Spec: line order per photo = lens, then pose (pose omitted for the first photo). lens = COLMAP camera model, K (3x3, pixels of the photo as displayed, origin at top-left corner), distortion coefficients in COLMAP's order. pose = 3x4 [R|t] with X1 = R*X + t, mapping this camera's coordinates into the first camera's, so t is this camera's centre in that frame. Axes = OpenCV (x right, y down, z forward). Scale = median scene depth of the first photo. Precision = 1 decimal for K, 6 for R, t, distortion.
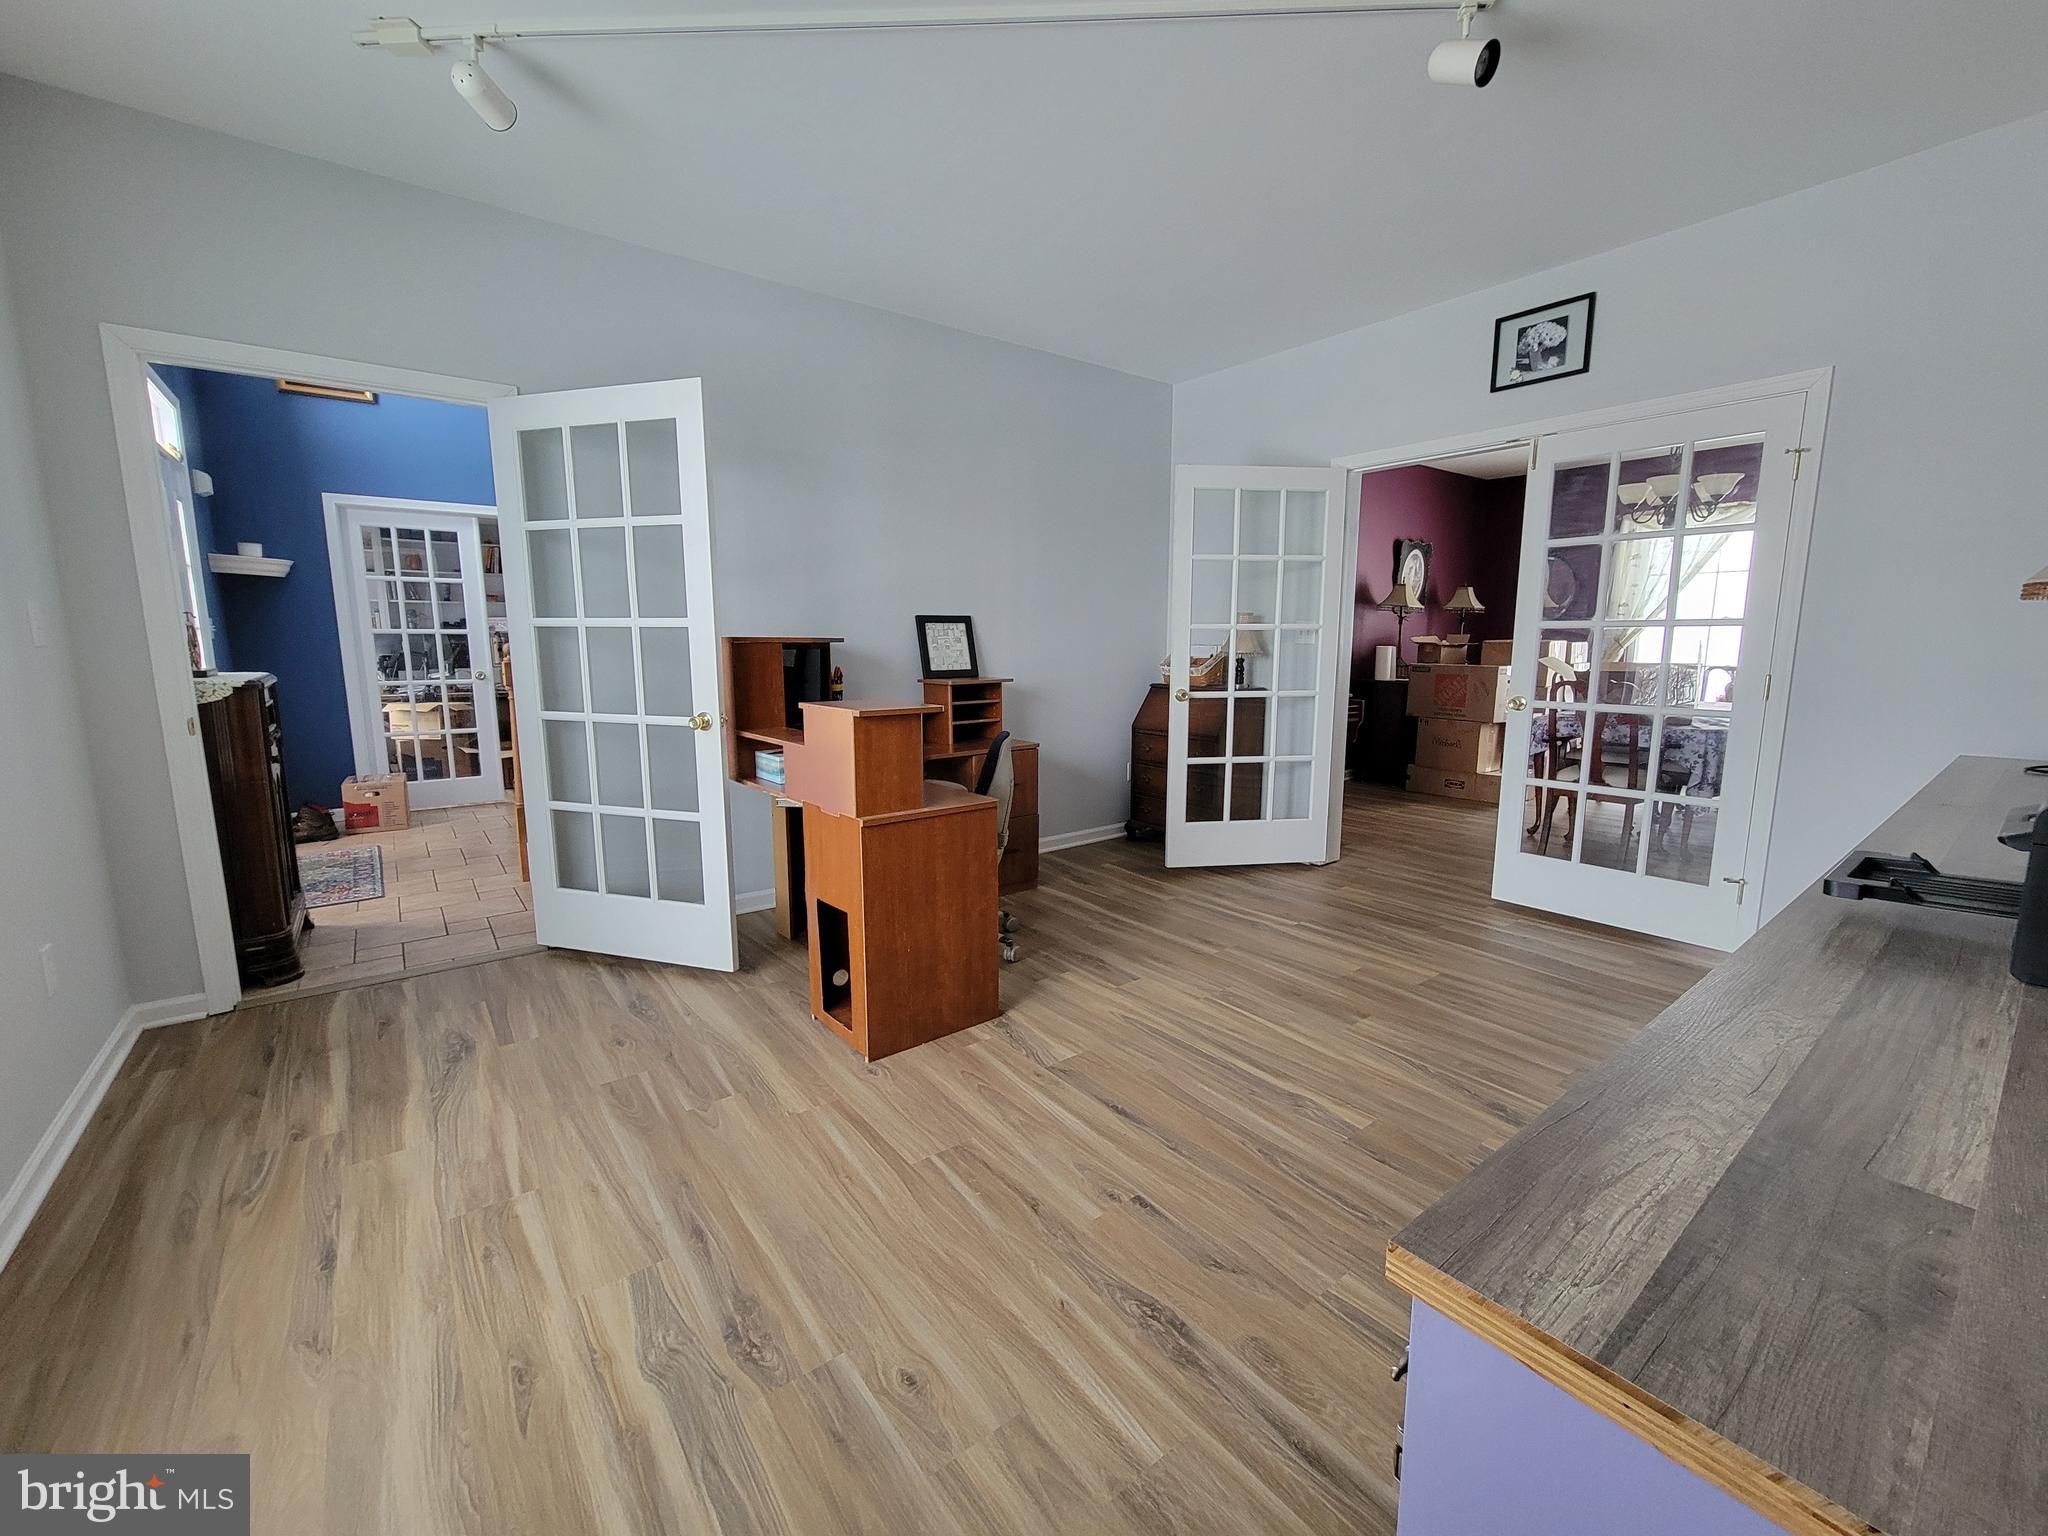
lens RADIAL K [[835.5, 0, 1034.0], [0, 835.5, 760.8], [0, 0, 1]] dist [0.009248, -0.000064]
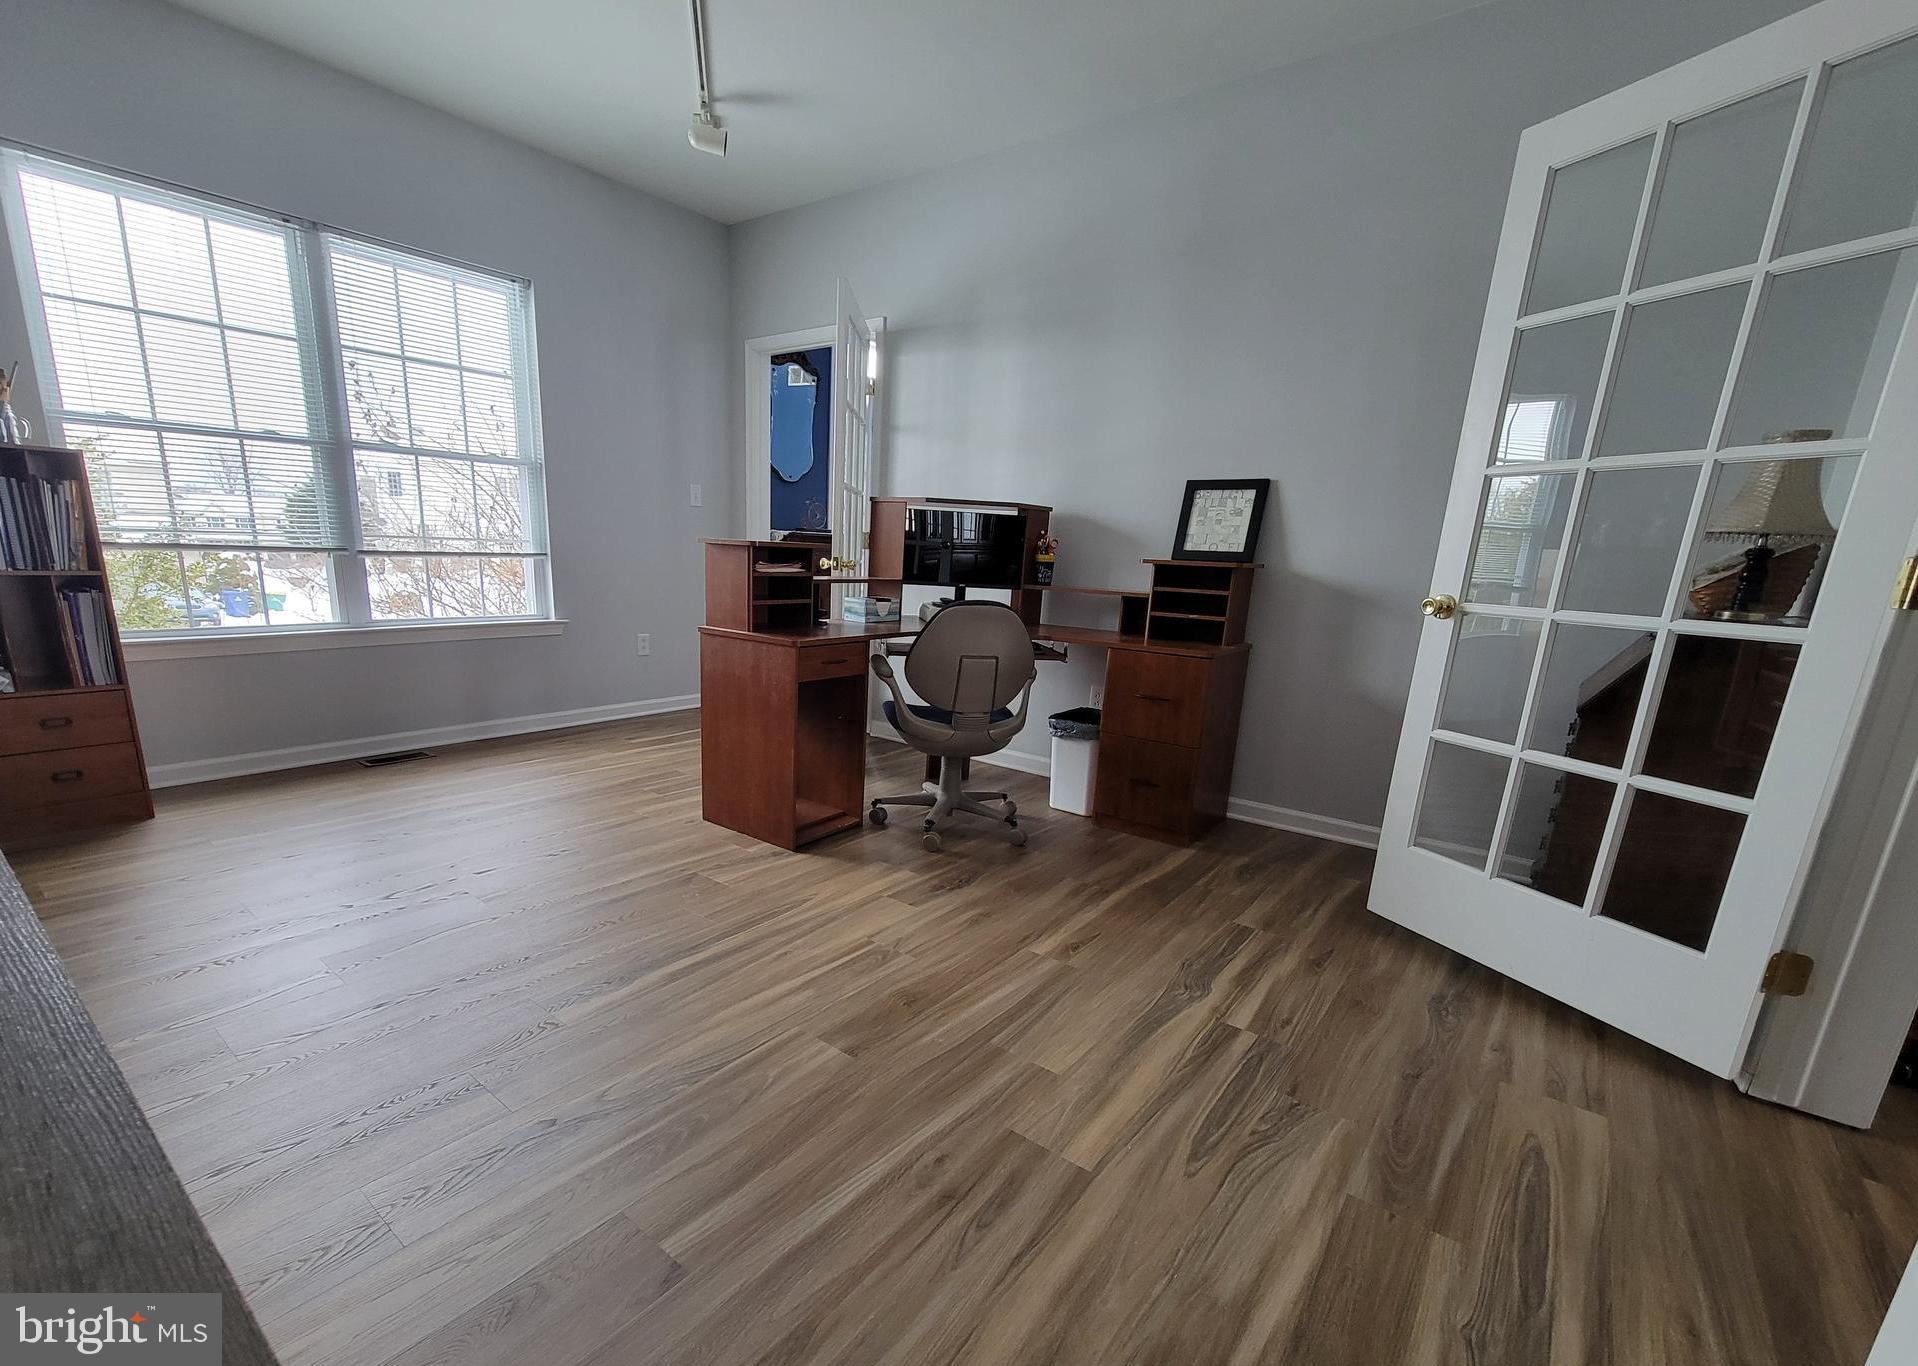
lens RADIAL K [[853.4, 0, 952.6], [0, 853.4, 790.3], [0, 0, 1]] dist [0.001536, 0.000164]
pose [[0.241117, 0.269650, -0.932283, 0.736659], [-0.193451, 0.954701, 0.226102, -0.034681], [0.951020, 0.125834, 0.282359, 0.663368]]
